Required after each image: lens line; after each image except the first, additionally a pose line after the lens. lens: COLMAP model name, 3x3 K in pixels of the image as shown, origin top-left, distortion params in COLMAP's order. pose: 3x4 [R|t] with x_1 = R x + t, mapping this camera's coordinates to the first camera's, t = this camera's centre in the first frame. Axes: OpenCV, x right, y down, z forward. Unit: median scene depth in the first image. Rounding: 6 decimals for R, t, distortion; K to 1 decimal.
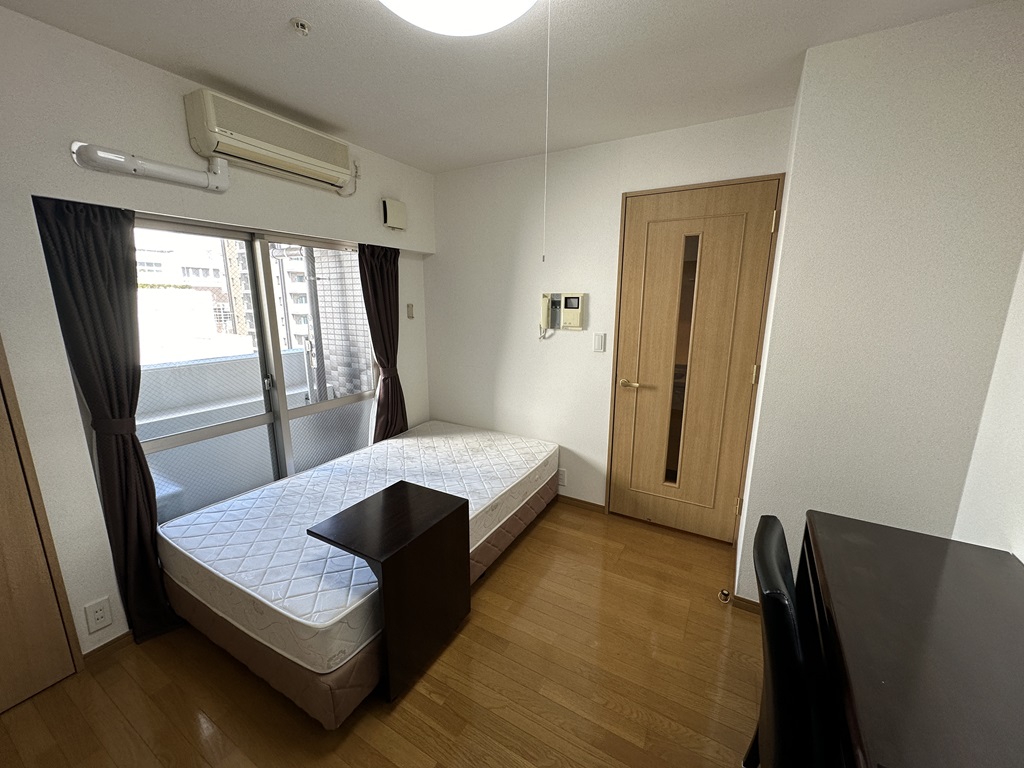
lens RADIAL K [[402.2, 0, 512.0], [0, 402.2, 384.0], [0, 0, 1]] dist [0.000021, -0.000008]
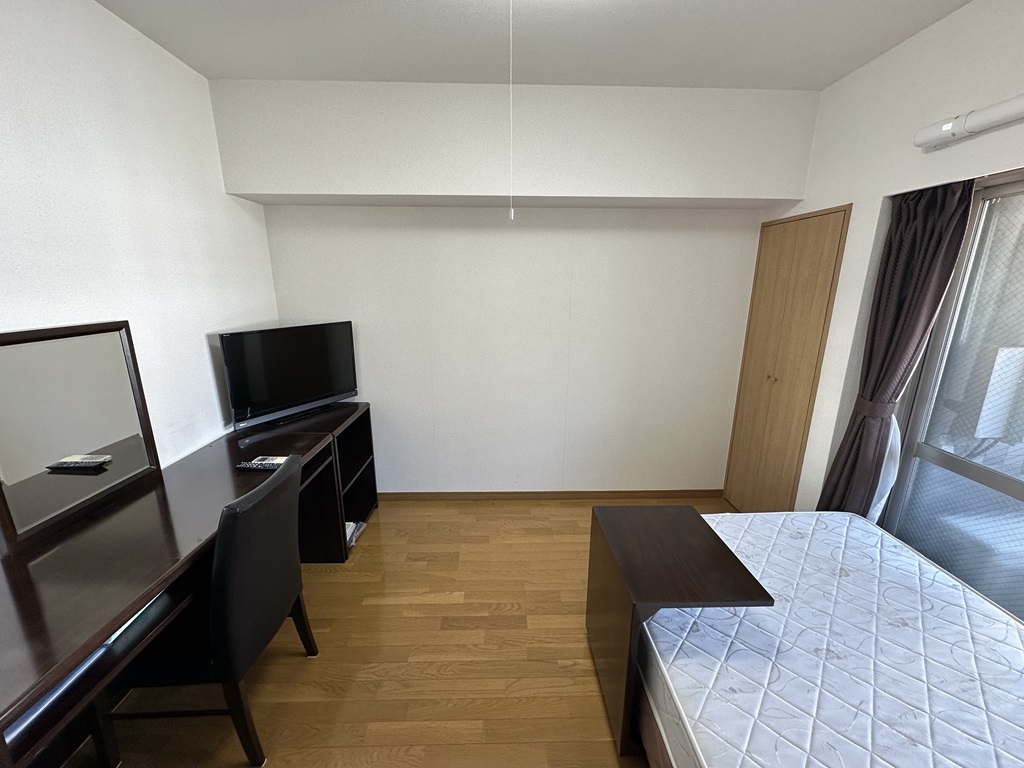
lens RADIAL K [[402.2, 0, 512.0], [0, 402.2, 384.0], [0, 0, 1]] dist [0.000021, -0.000008]
pose [[-0.856089, 0.116976, -0.503416, 0.241139], [-0.112081, 0.908849, 0.401786, -0.186694], [0.504529, 0.400388, -0.764945, 0.911752]]
